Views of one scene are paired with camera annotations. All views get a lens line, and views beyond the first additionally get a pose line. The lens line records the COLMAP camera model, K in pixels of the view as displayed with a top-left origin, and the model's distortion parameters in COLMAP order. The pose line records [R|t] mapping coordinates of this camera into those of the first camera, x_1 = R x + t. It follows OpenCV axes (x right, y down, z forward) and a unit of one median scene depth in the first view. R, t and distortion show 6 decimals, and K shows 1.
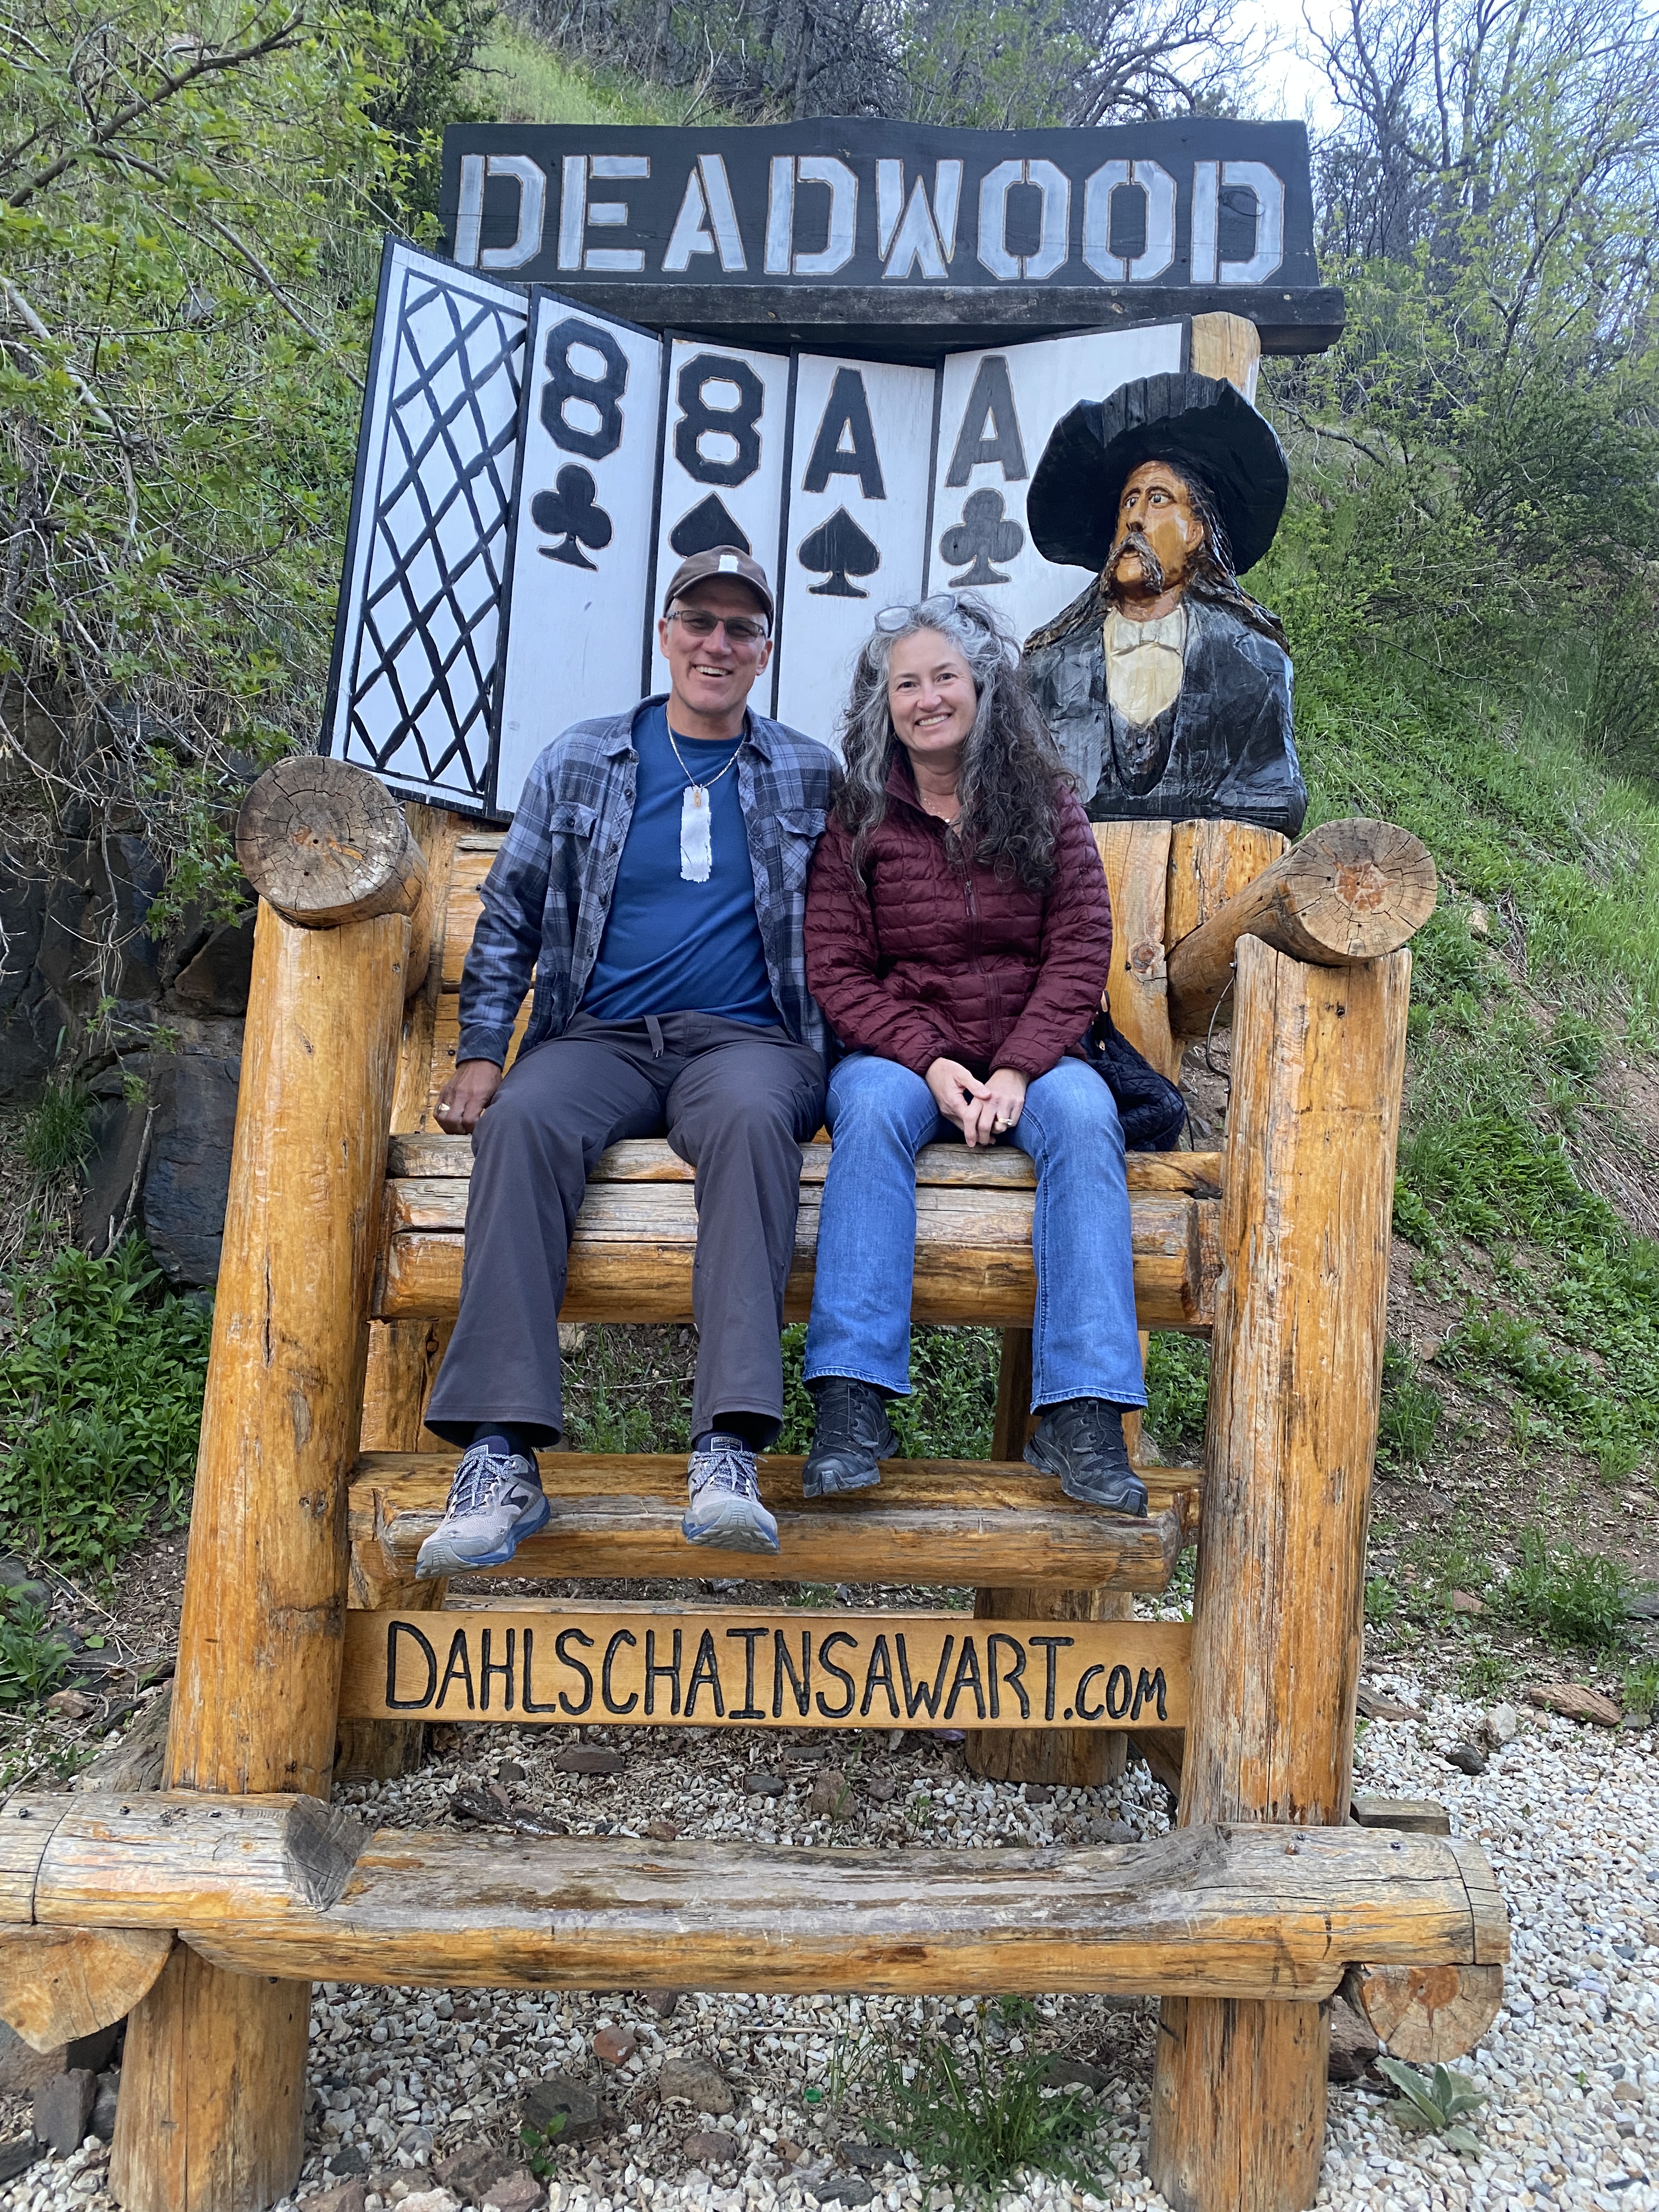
lens RADIAL K [[1588.6, 0, 821.7], [0, 1588.6, 1097.9], [0, 0, 1]] dist [0.001058, -0.005510]
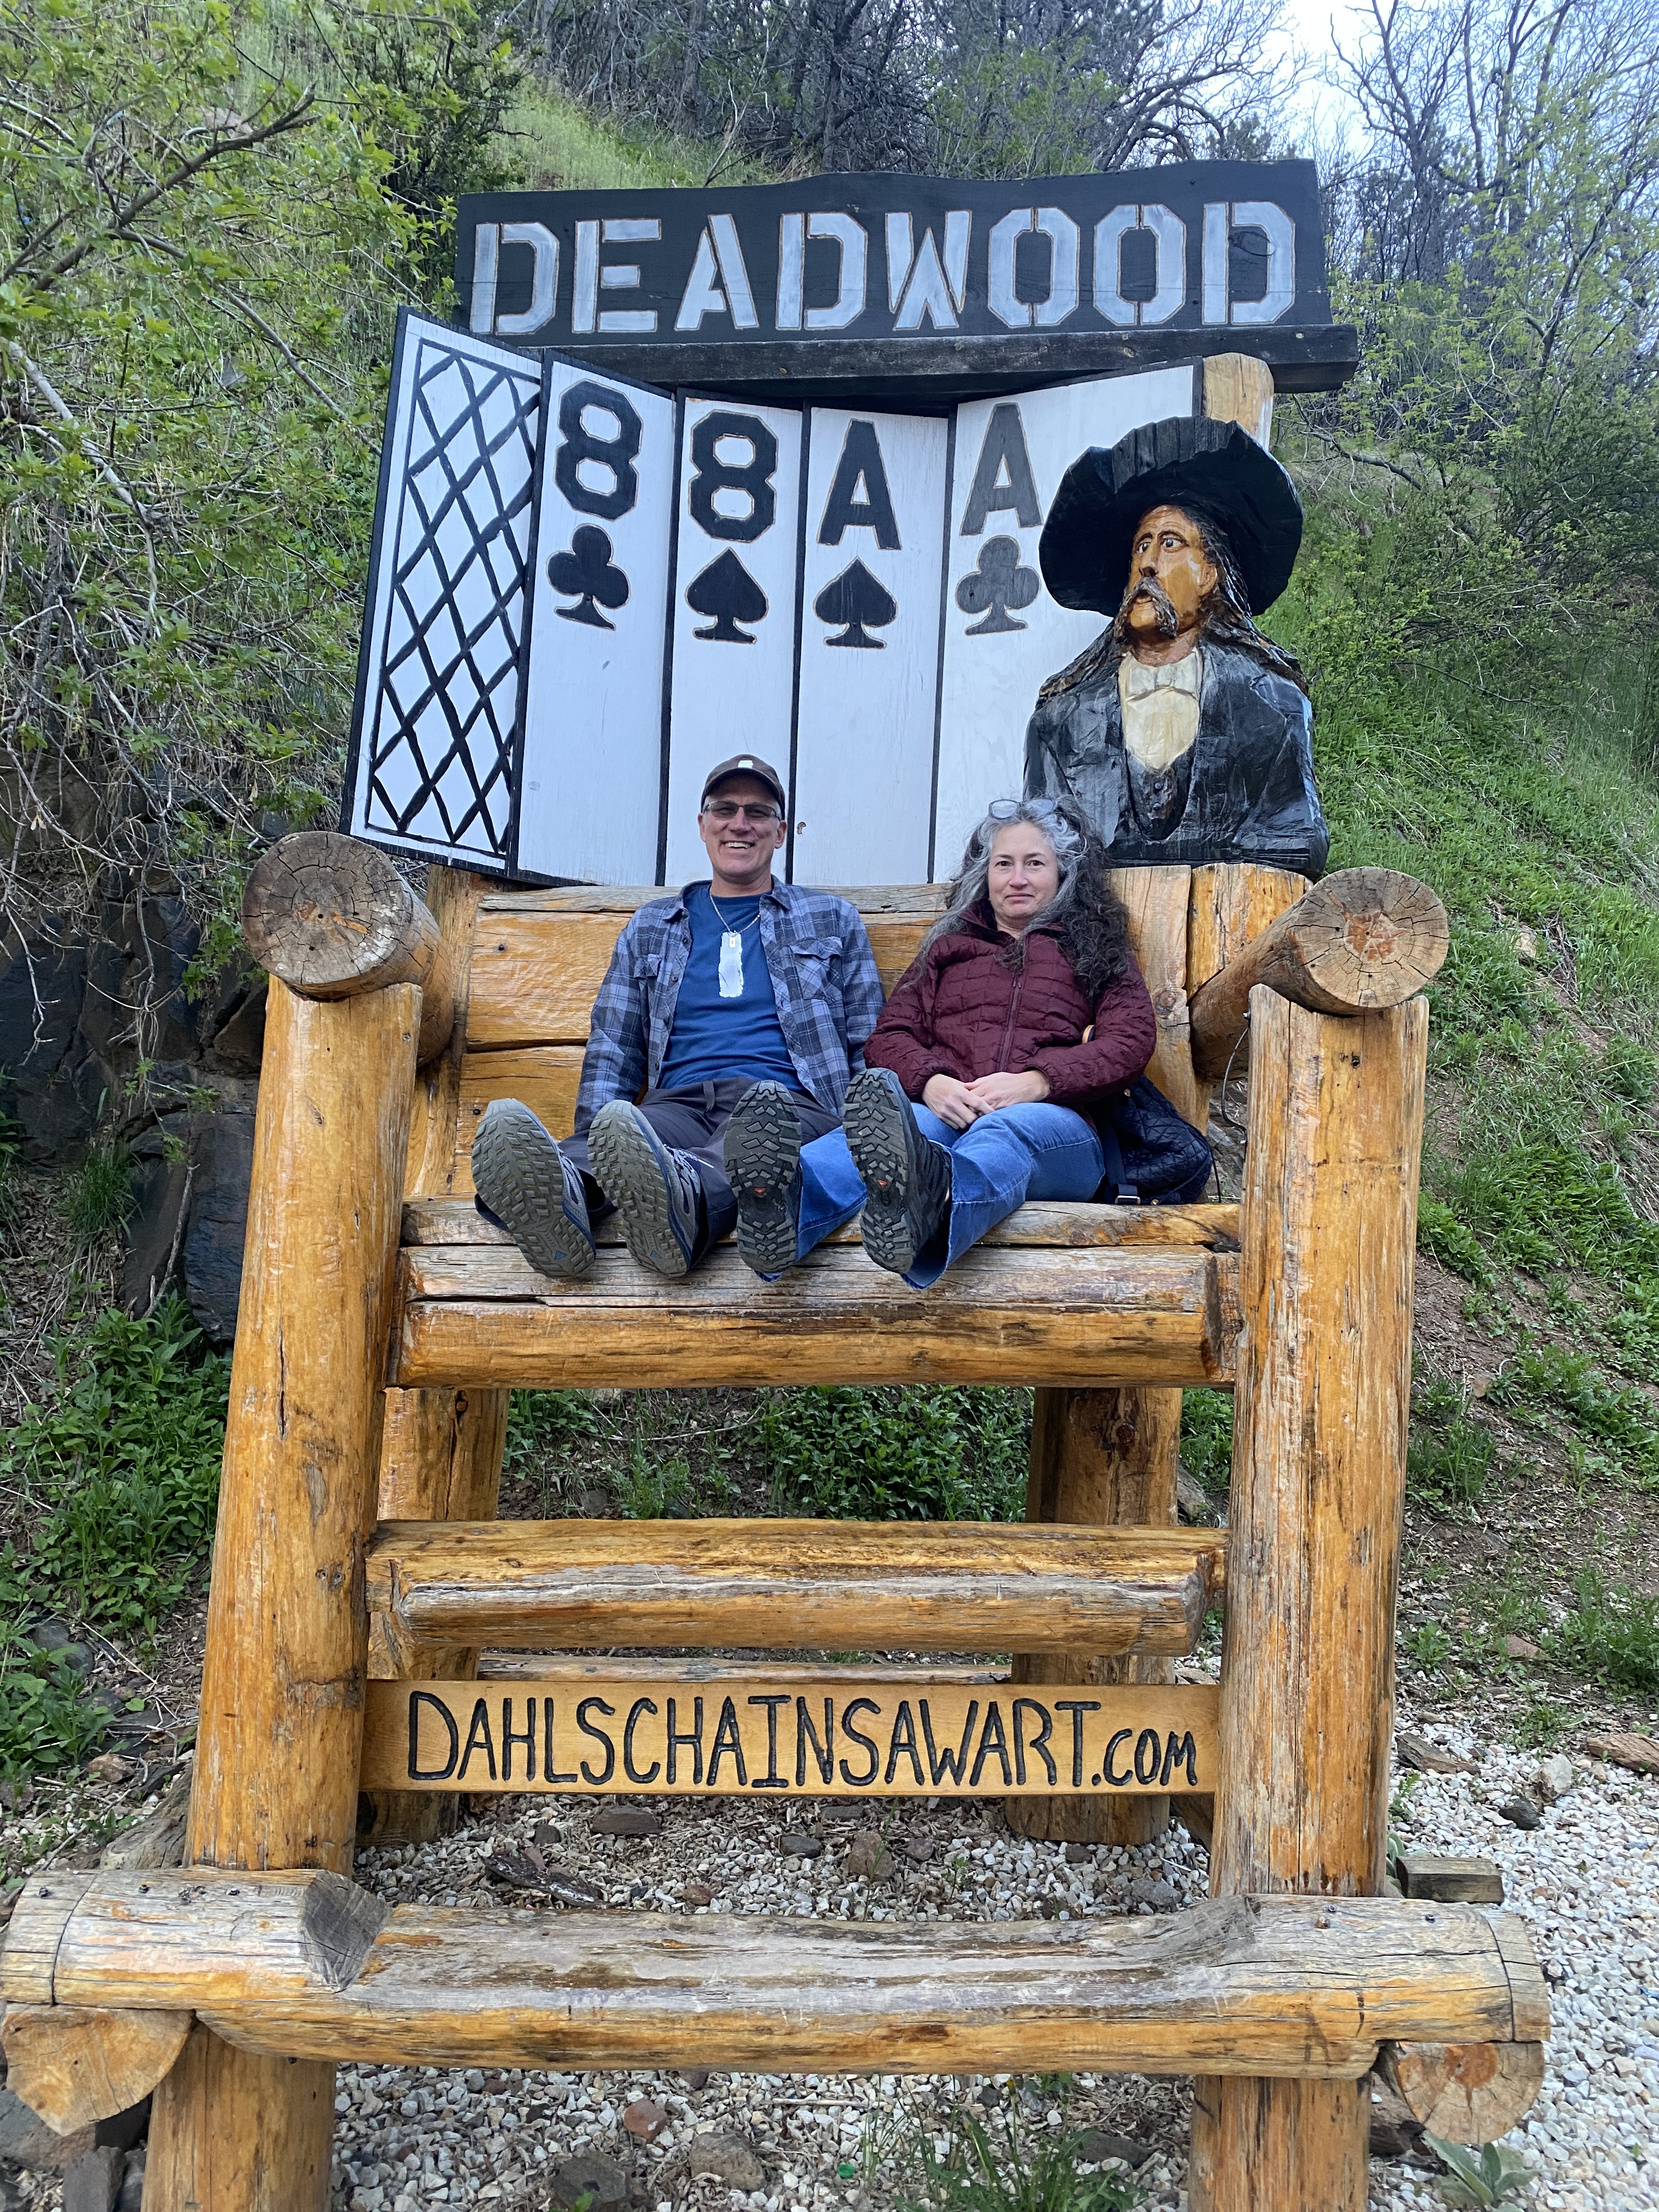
lens RADIAL K [[1587.8, 0, 829.5], [0, 1587.8, 1106.0], [0, 0, 1]] dist [0.001582, -0.005006]
pose [[0.999369, -0.019954, -0.029399, 0.019341], [0.019481, 0.999677, -0.016292, -0.011724], [0.029715, 0.015709, 0.999435, 0.004089]]
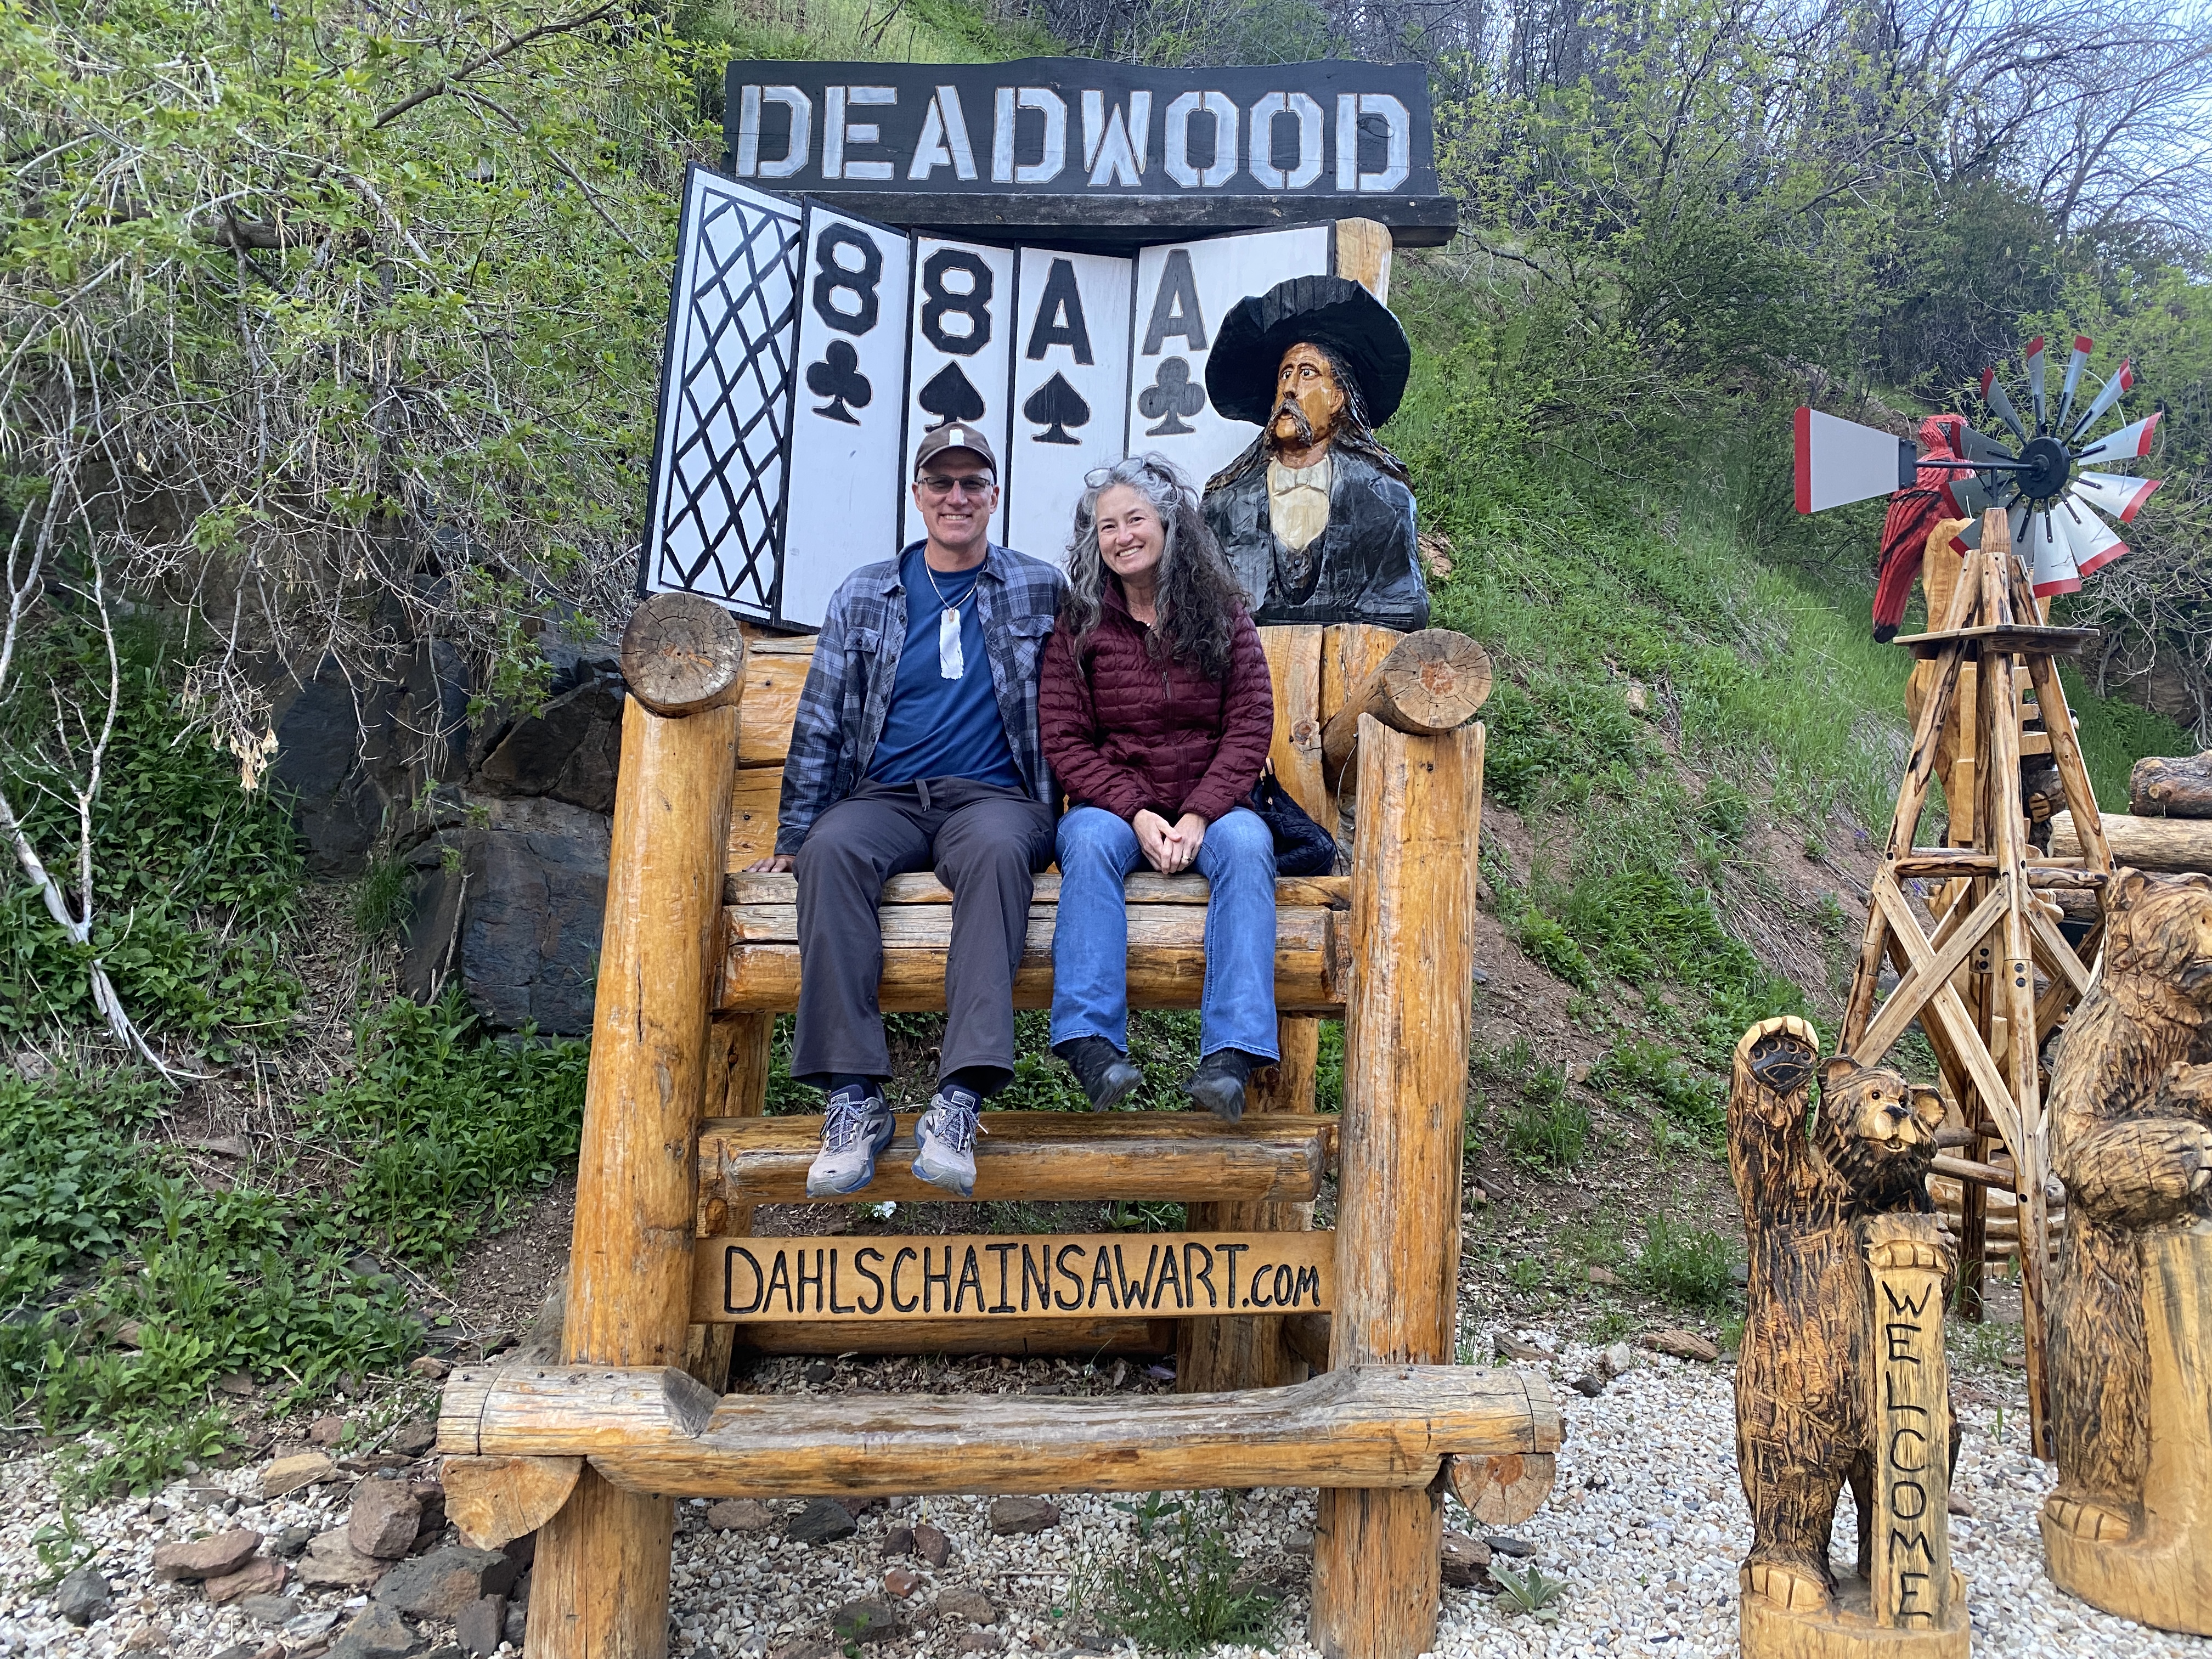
lens RADIAL K [[1588.6, 0, 1109.2], [0, 1588.6, 819.0], [0, 0, 1]] dist [0.001058, -0.005510]
pose [[0.999004, -0.015668, 0.041770, -0.004982], [0.017302, 0.999088, -0.039040, 0.024994], [-0.041120, 0.039723, 0.998364, -0.233505]]
